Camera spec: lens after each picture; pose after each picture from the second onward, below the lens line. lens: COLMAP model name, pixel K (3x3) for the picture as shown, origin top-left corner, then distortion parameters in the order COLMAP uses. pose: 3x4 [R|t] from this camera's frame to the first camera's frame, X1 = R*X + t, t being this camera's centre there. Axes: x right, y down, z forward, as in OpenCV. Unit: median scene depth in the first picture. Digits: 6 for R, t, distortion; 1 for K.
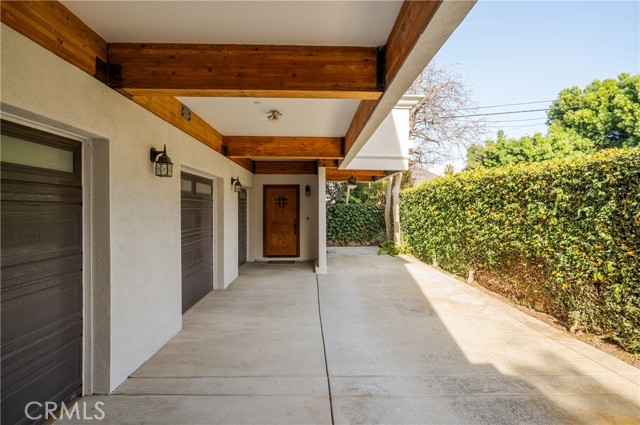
lens RADIAL K [[382.6, 0, 320.0], [0, 382.6, 212.5], [0, 0, 1]] dist [-0.030708, 0.035664]
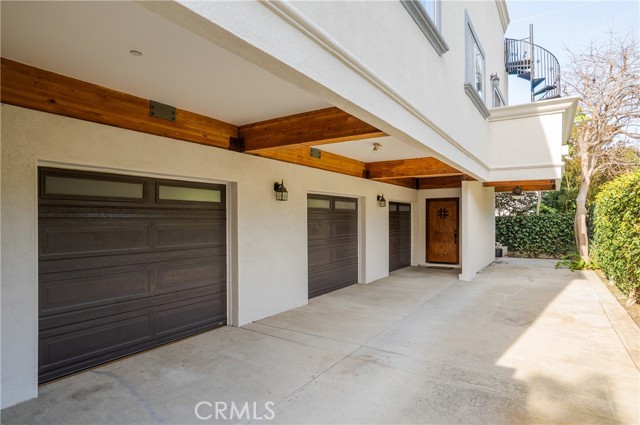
lens RADIAL K [[352.4, 0, 320.2], [0, 352.4, 226.7], [0, 0, 1]] dist [-0.049415, 0.036470]
pose [[0.819461, 0.007257, -0.573089, 0.541873], [-0.000497, 0.999928, 0.011952, -0.005156], [0.573135, -0.009509, 0.819406, -0.085271]]
